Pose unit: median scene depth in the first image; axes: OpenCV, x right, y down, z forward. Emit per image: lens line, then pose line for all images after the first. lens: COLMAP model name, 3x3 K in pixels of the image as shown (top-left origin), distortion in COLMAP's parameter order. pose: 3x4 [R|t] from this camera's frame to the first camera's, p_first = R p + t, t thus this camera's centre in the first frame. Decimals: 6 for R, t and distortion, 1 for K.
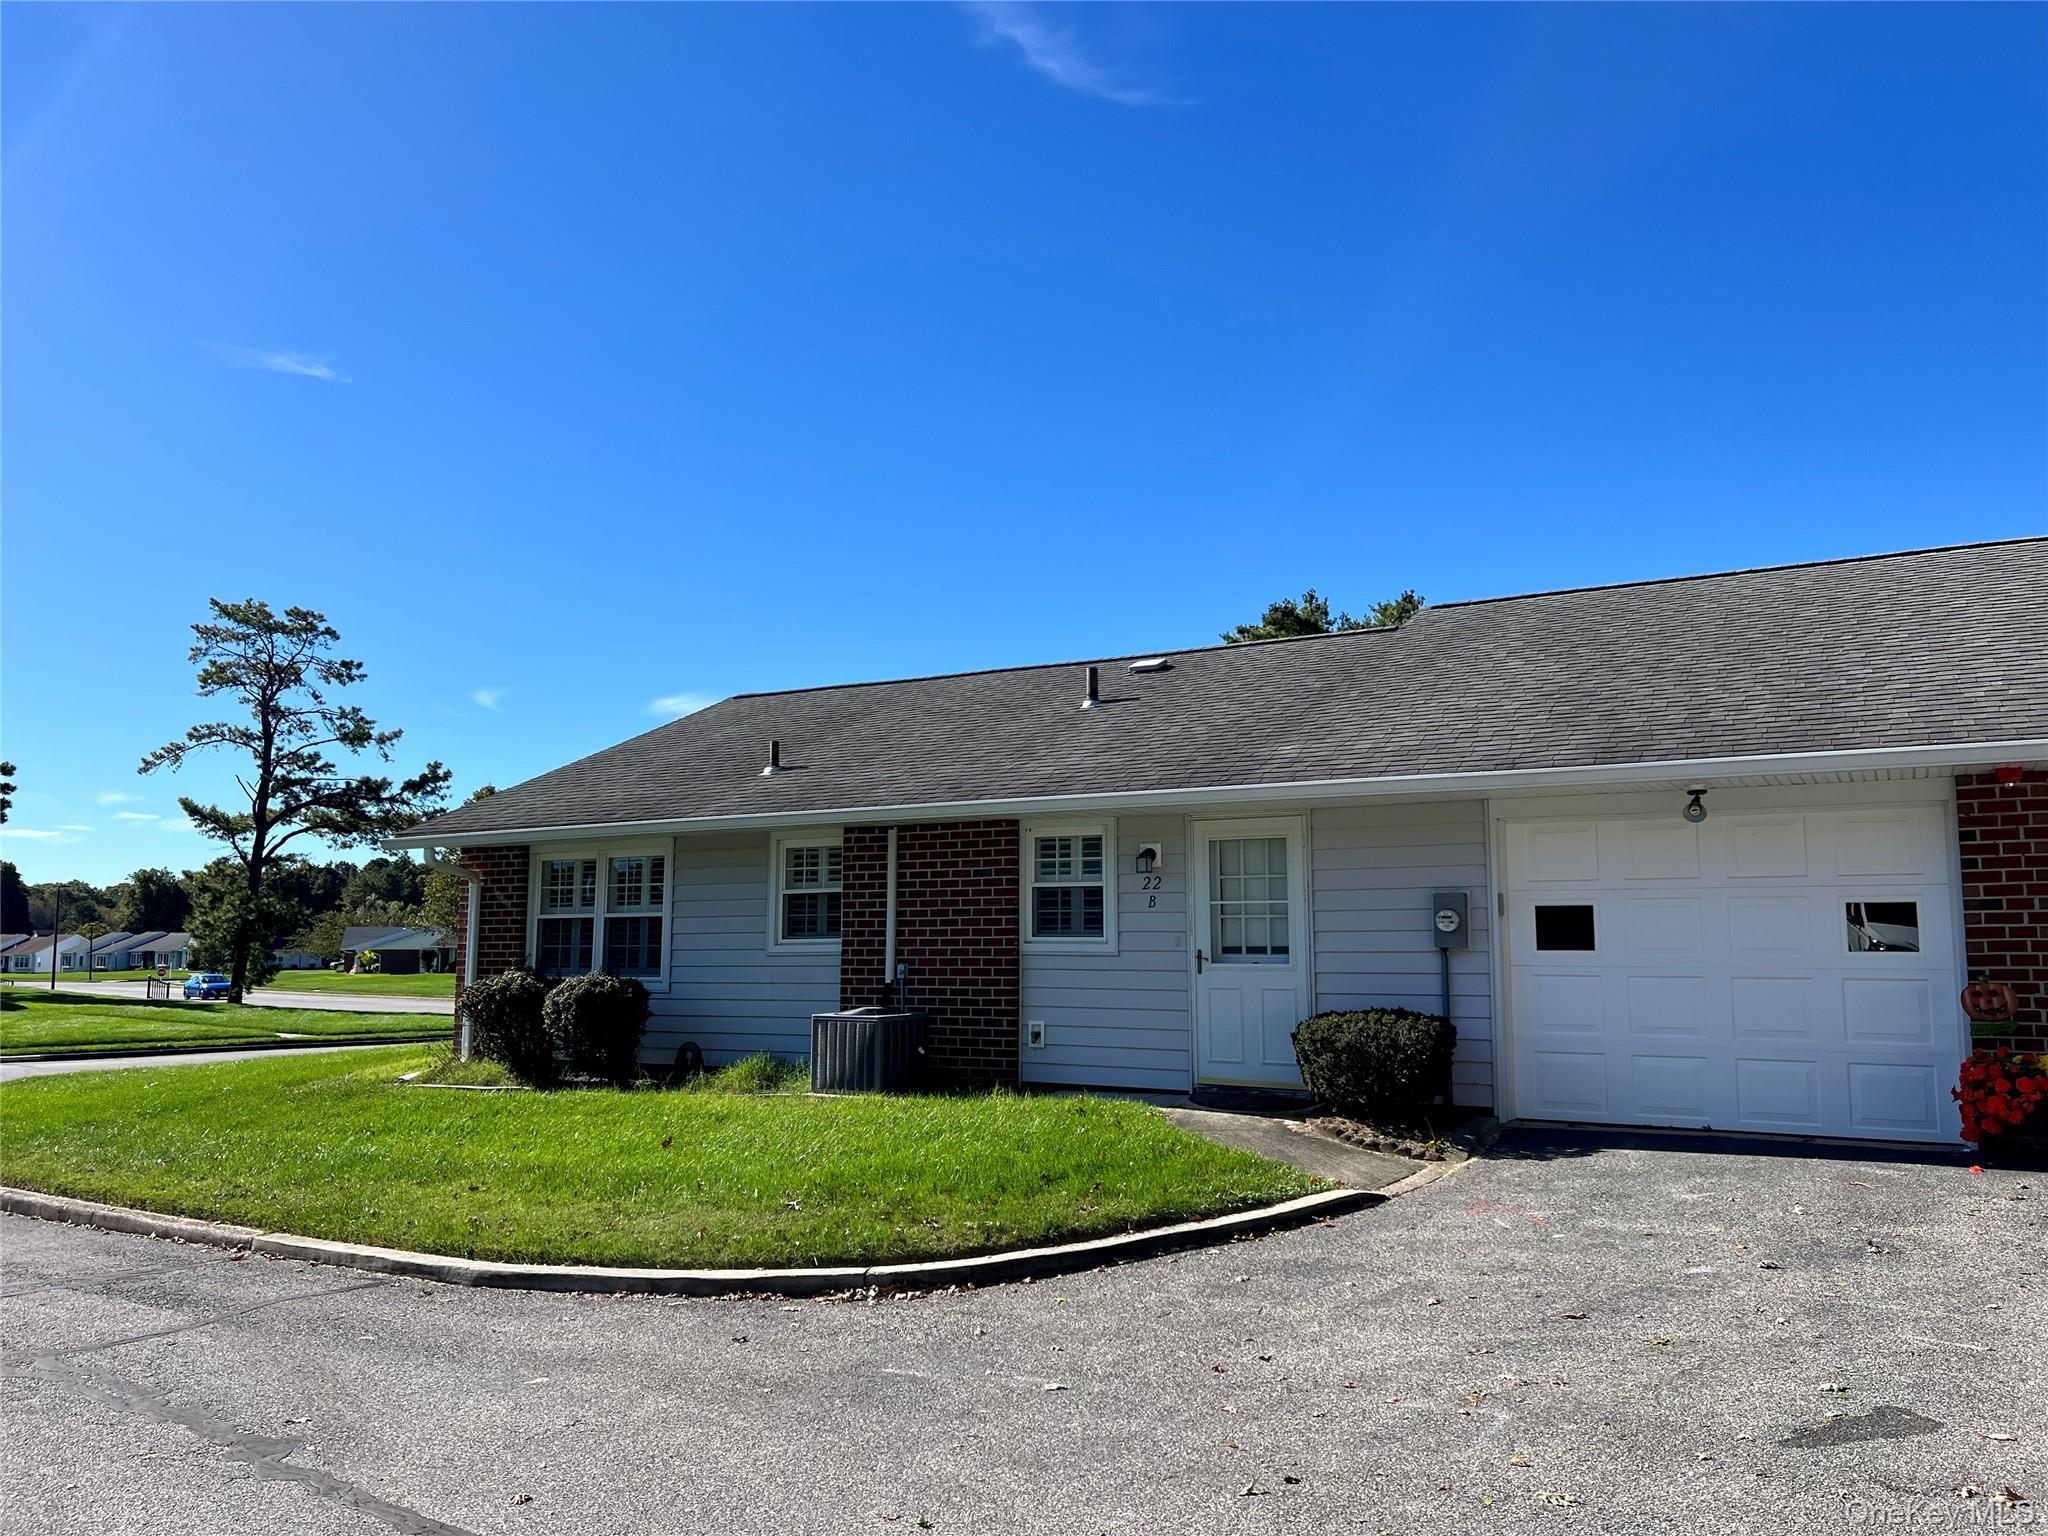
lens RADIAL K [[1542.8, 0, 1022.4], [0, 1542.8, 760.2], [0, 0, 1]] dist [0.031348, -0.023319]
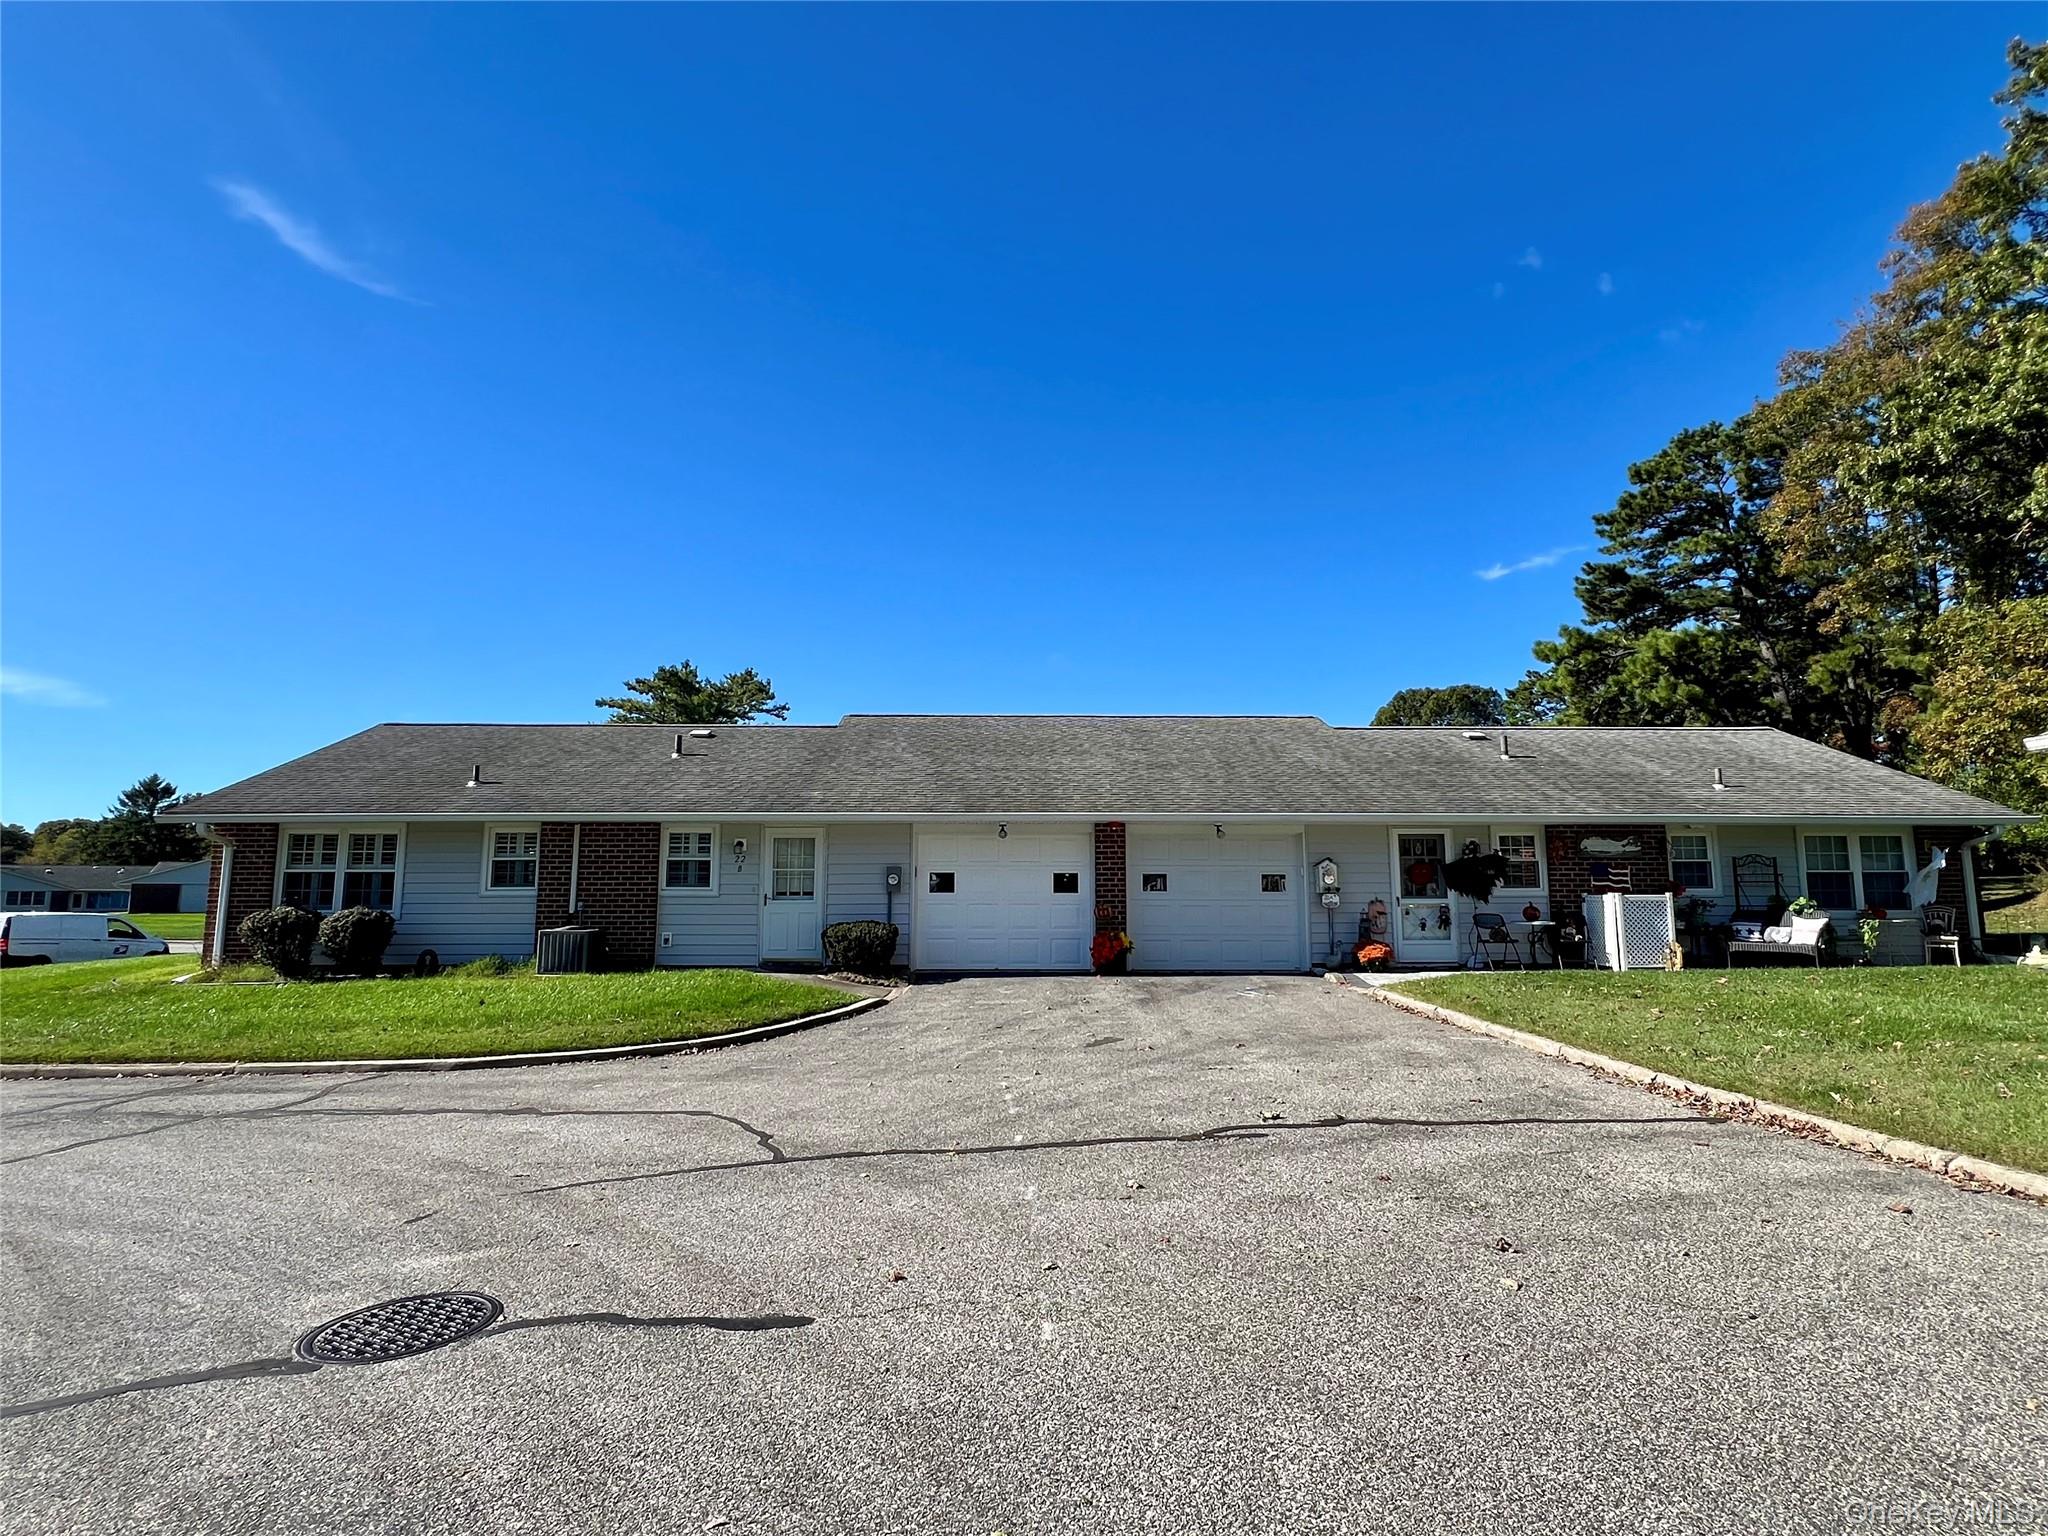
lens RADIAL K [[1016.2, 0, 1026.5], [0, 1016.2, 767.0], [0, 0, 1]] dist [-0.022417, -0.000626]
pose [[0.851929, 0.062525, 0.519911, -0.270391], [-0.061640, 0.997917, -0.019006, -0.032506], [-0.520016, -0.015856, 0.854009, -0.262045]]
